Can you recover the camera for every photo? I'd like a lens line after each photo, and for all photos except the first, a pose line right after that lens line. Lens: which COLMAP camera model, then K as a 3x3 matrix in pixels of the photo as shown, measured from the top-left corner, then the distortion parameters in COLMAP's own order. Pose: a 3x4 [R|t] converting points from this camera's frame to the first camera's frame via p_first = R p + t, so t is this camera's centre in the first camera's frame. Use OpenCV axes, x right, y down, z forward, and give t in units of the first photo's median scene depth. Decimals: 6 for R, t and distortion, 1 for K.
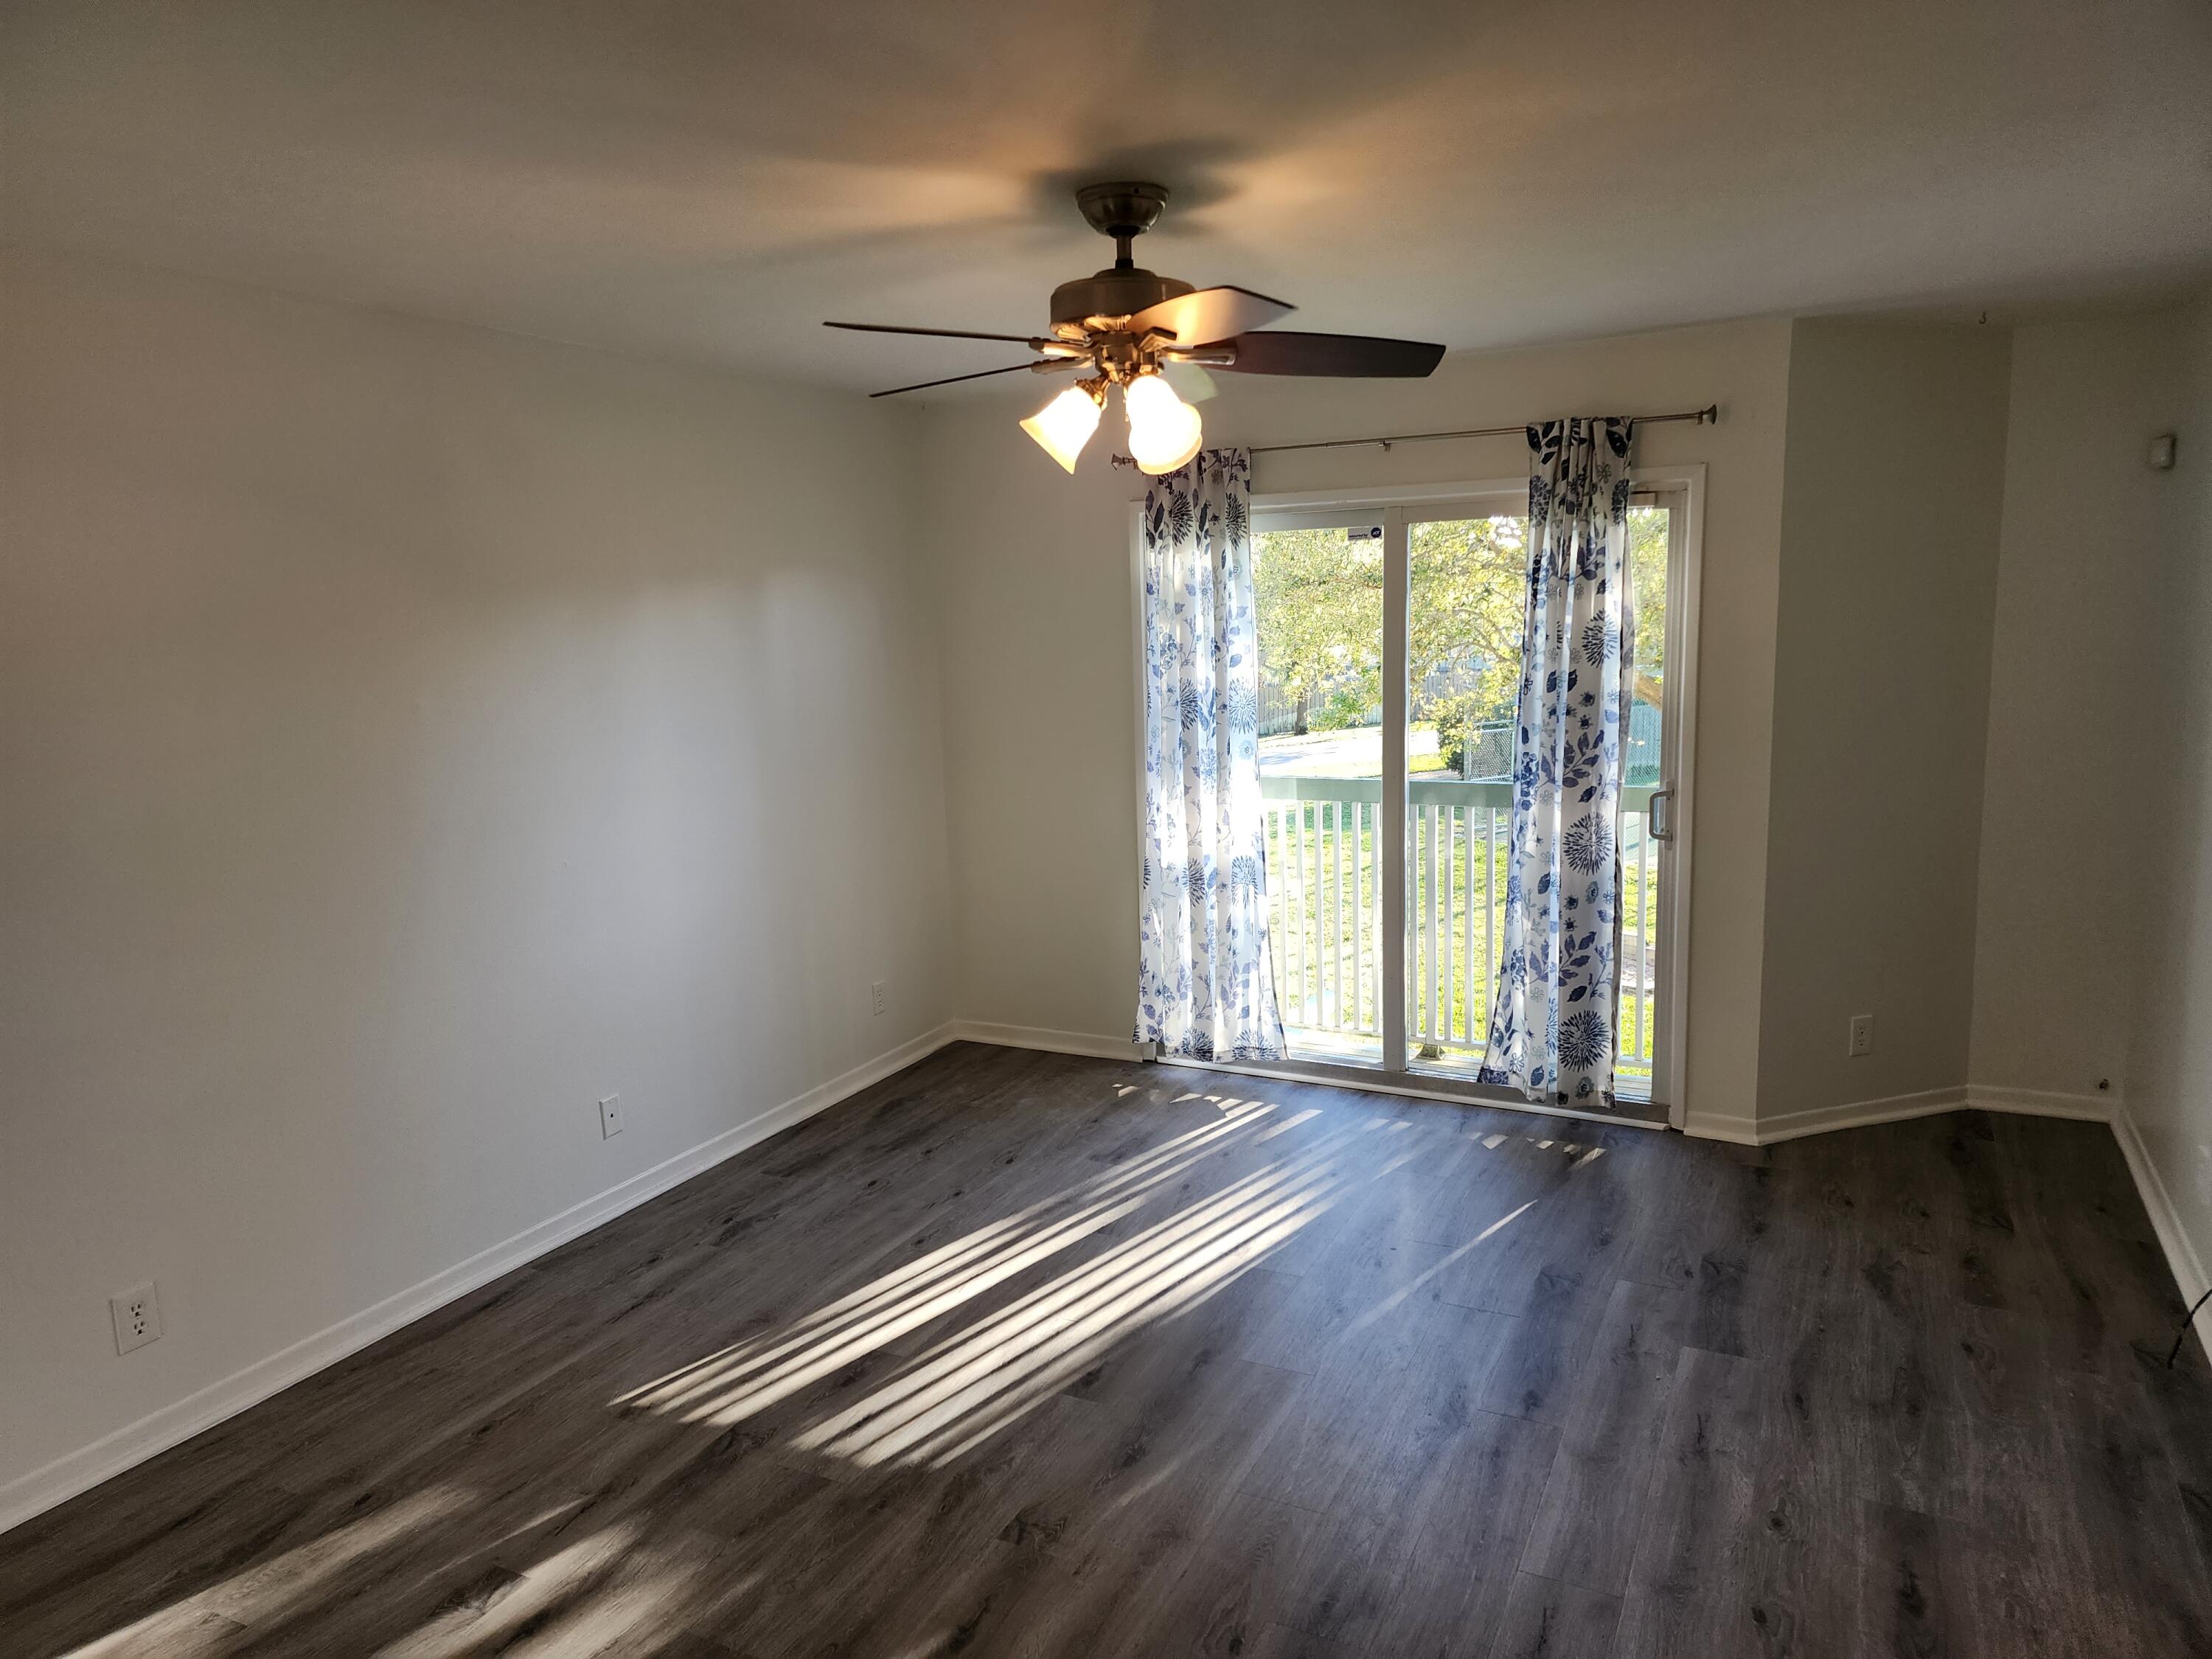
lens RADIAL K [[1473.0, 0, 1099.8], [0, 1473.0, 838.0], [0, 0, 1]] dist [0.075866, -0.074851]
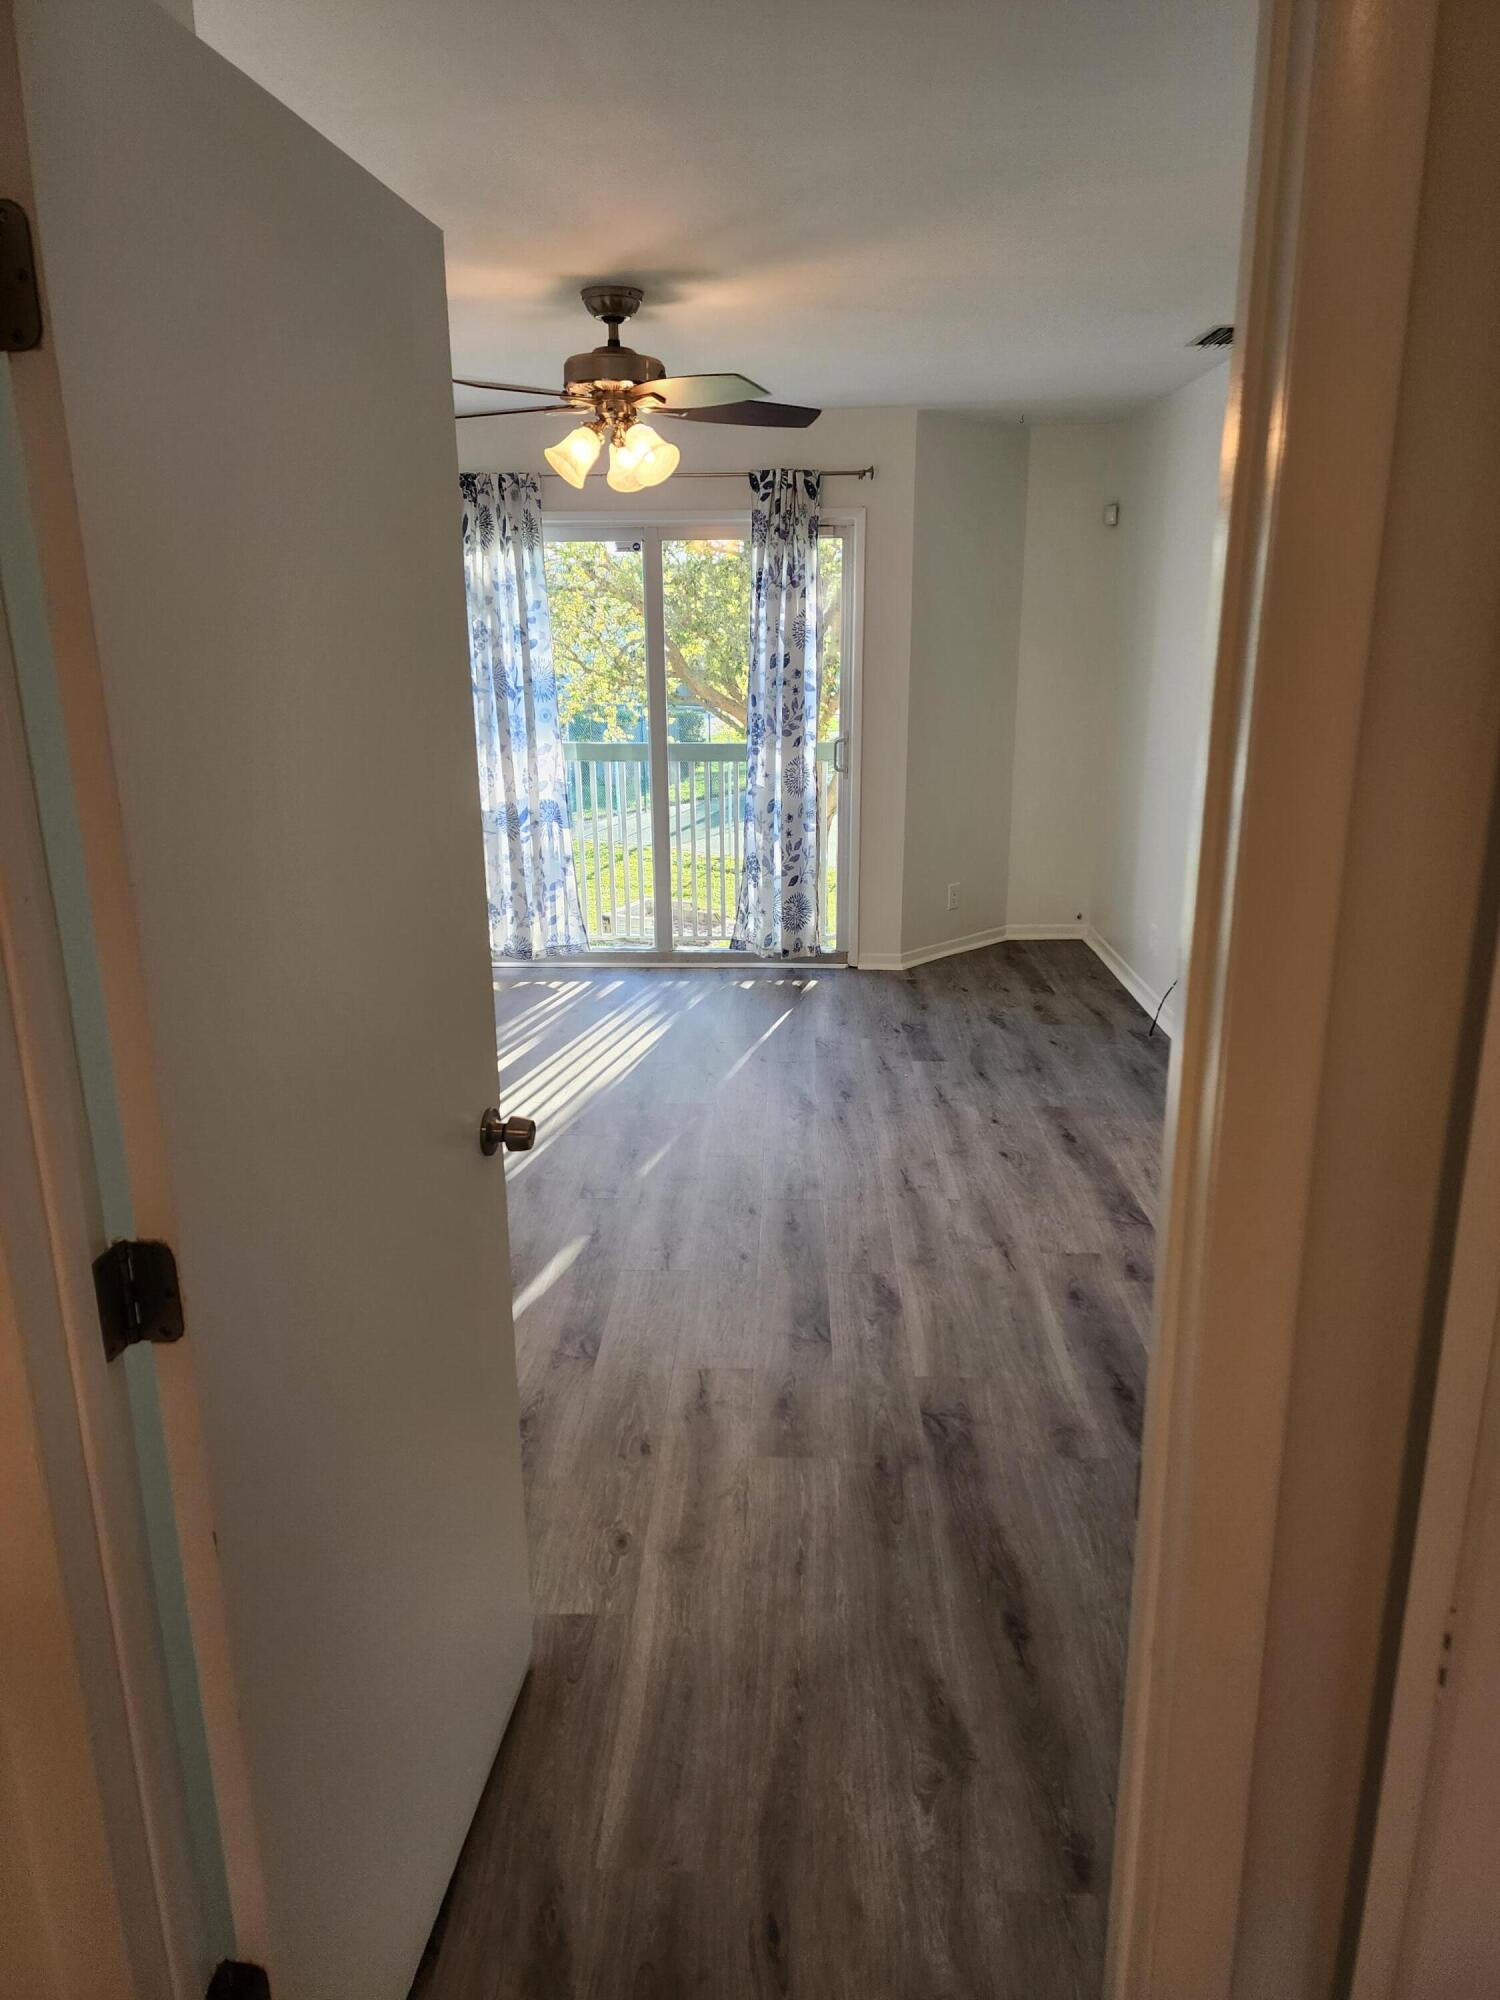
lens RADIAL K [[1331.9, 0, 740.1], [0, 1331.9, 1019.2], [0, 0, 1]] dist [0.075866, -0.074851]
pose [[0.910933, -0.099388, 0.400403, -0.274561], [0.047959, 0.989478, 0.136501, 0.058373], [-0.409757, -0.105140, 0.906115, -0.194552]]
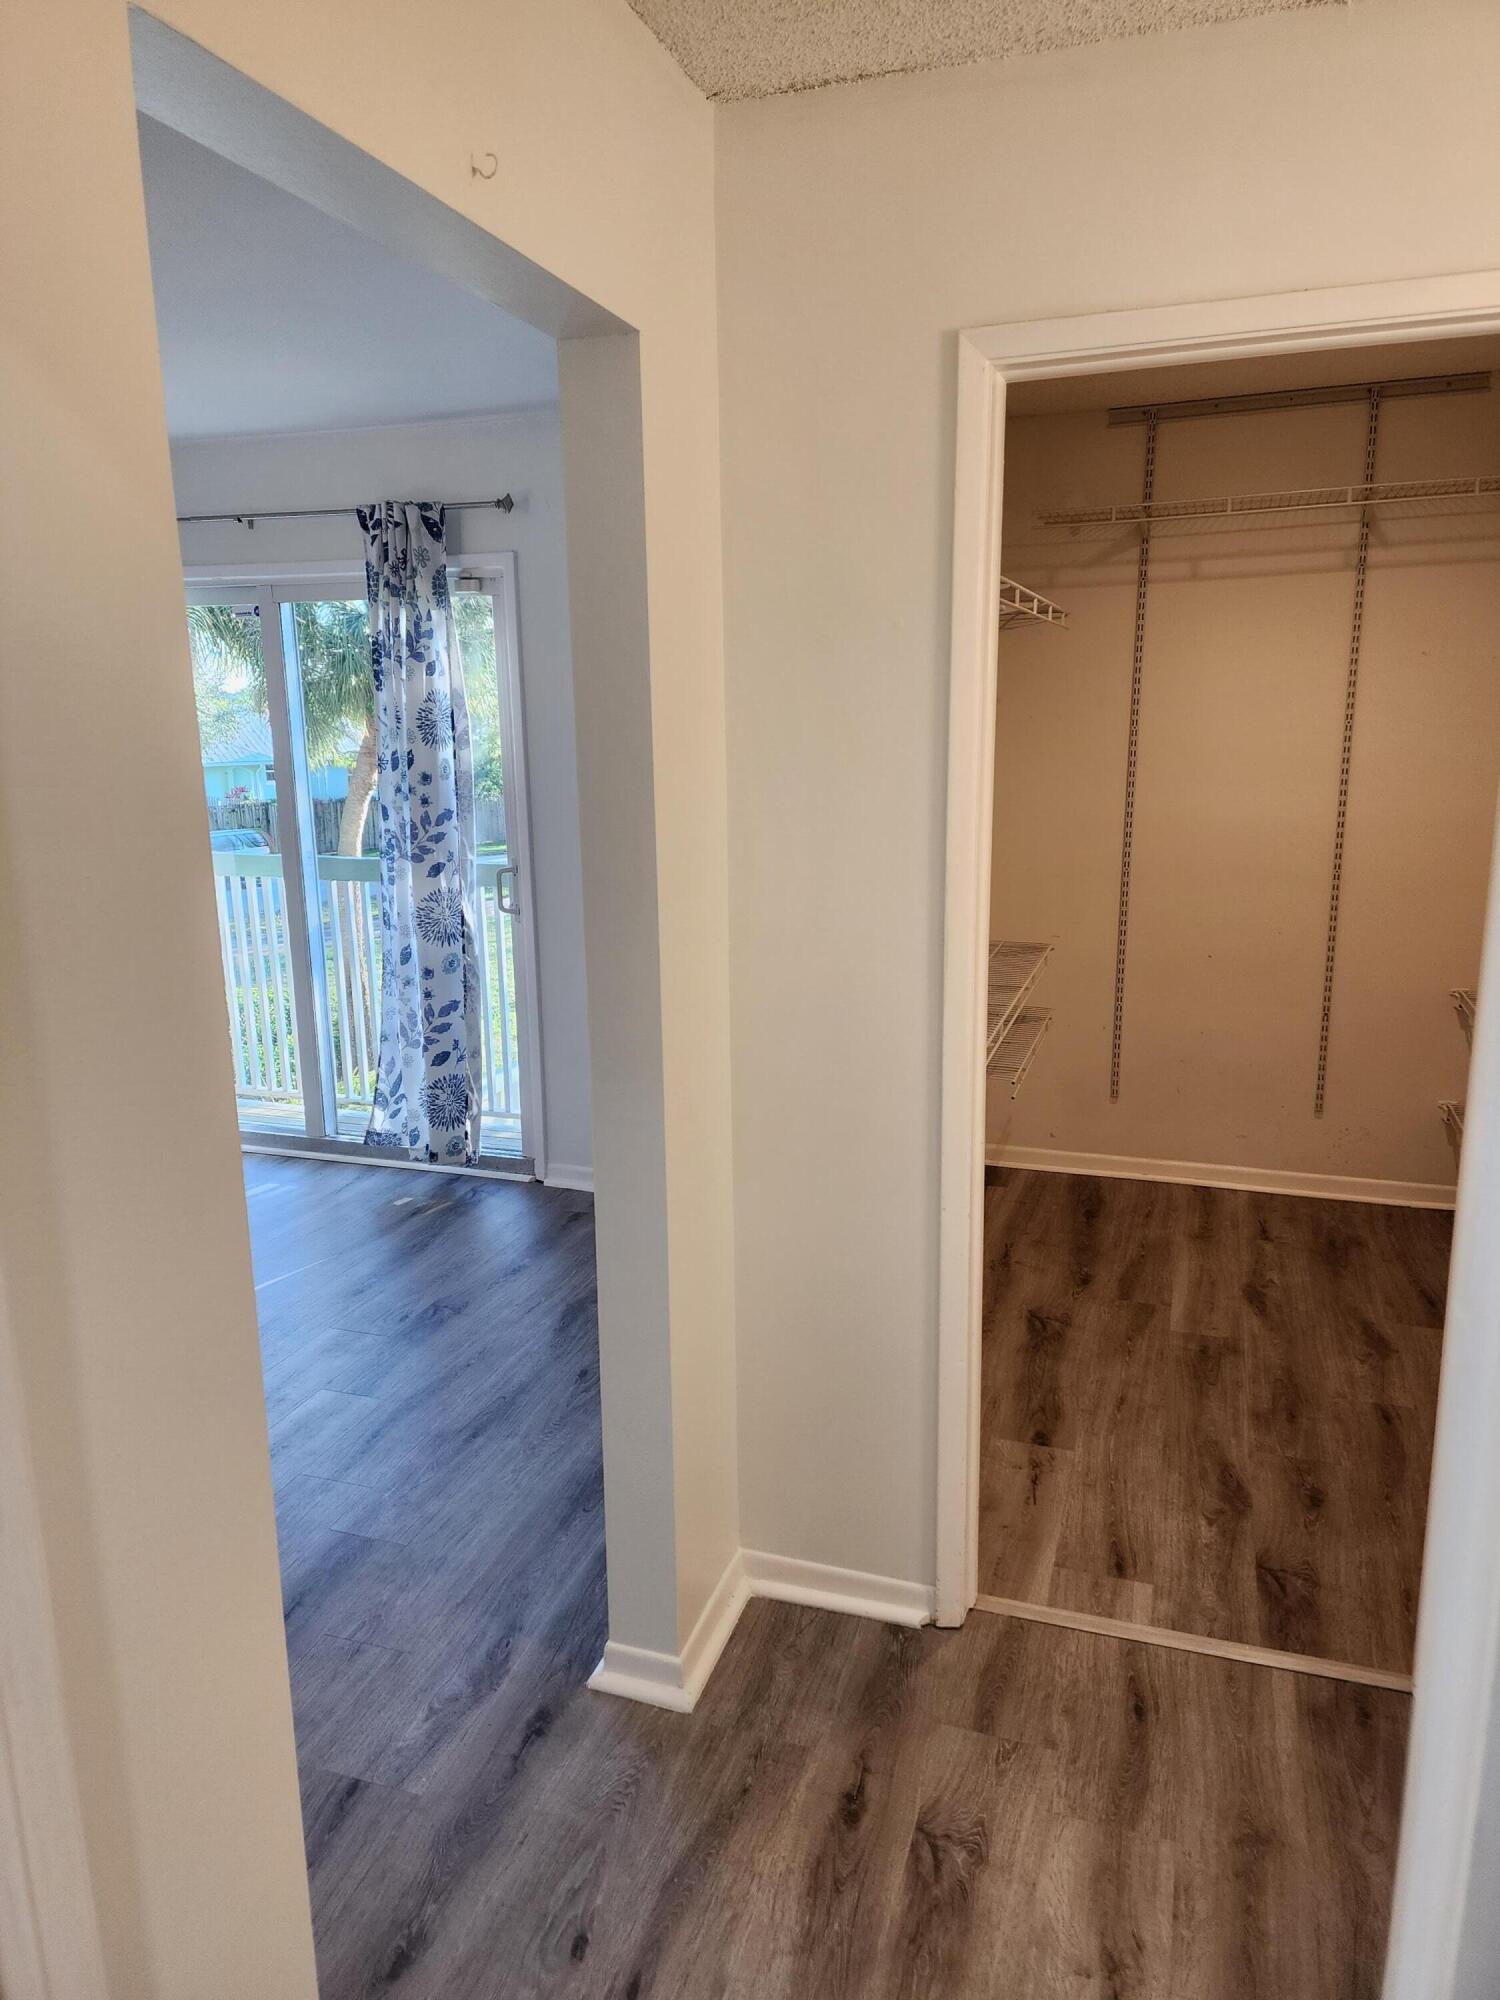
lens RADIAL K [[1331.9, 0, 741.5], [0, 1331.9, 981.0], [0, 0, 1]] dist [0.075866, -0.074851]
pose [[0.989115, -0.015759, 0.146297, 0.401821], [0.007473, 0.998345, 0.057020, -0.003398], [-0.146954, -0.055307, 0.987596, 0.029598]]
